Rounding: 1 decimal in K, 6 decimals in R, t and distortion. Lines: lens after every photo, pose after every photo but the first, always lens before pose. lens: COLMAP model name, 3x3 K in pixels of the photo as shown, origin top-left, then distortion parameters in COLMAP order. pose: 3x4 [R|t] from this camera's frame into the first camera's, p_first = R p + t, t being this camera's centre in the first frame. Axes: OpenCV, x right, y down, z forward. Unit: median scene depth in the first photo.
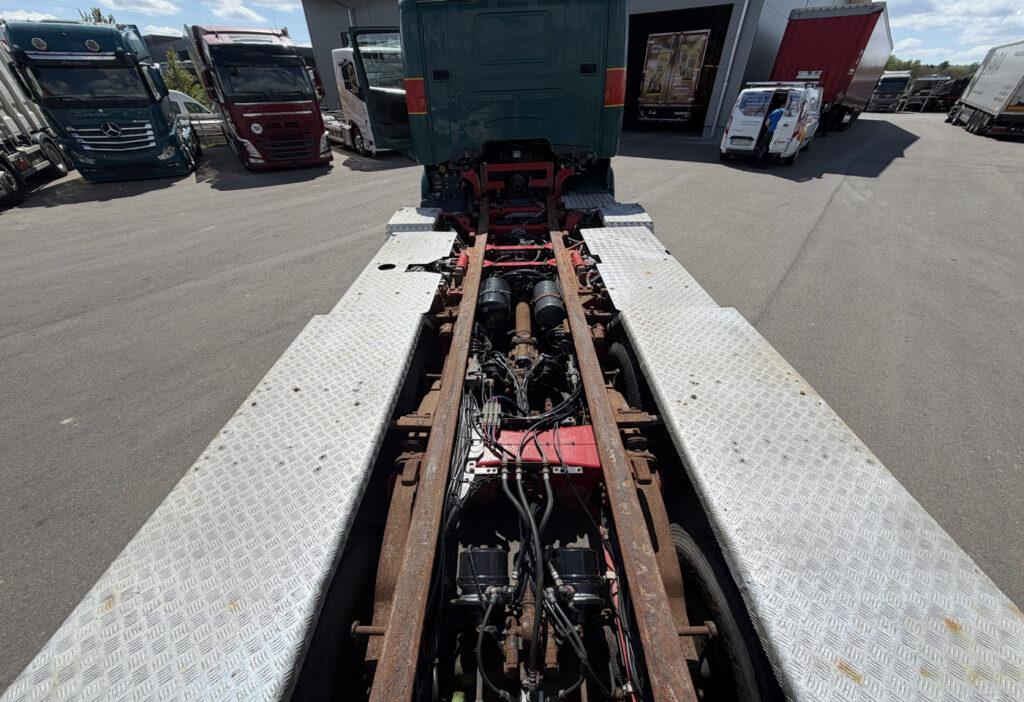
lens RADIAL K [[390.3, 0, 509.8], [0, 390.3, 350.1], [0, 0, 1]] dist [-0.000237, 0.000017]
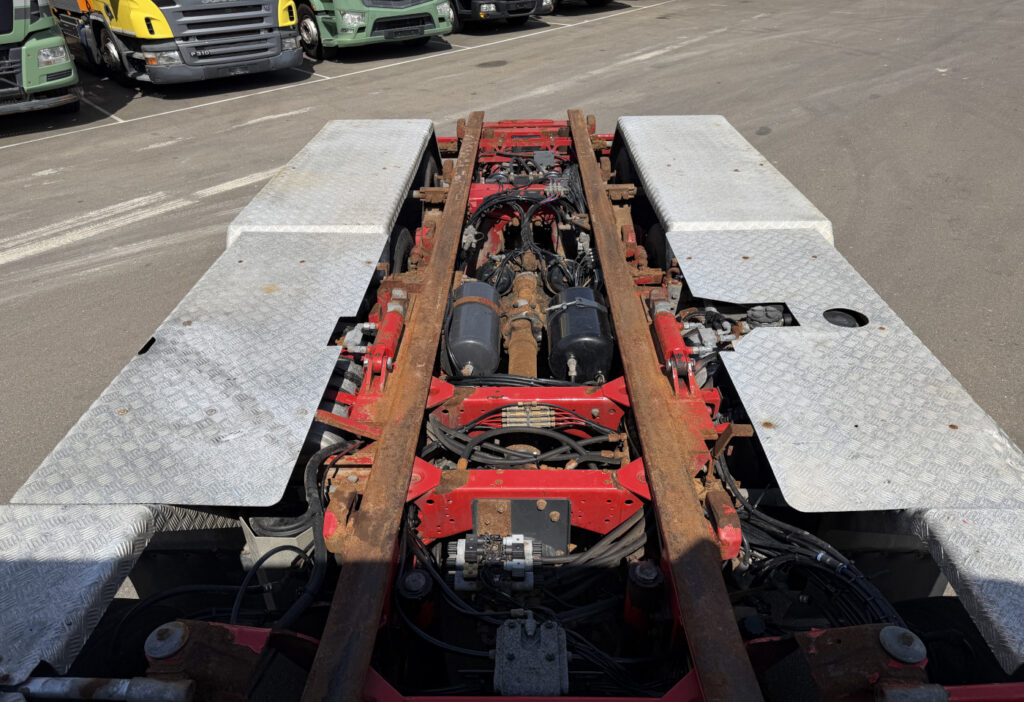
lens RADIAL K [[693.4, 0, 512.0], [0, 693.4, 351.0], [0, 0, 1]] dist [0.047971, -0.054326]
pose [[-0.999205, 0.030782, 0.025340, 0.024518], [0.035000, 0.372797, 0.927253, -0.913664], [0.019096, 0.927402, -0.373578, 1.317716]]
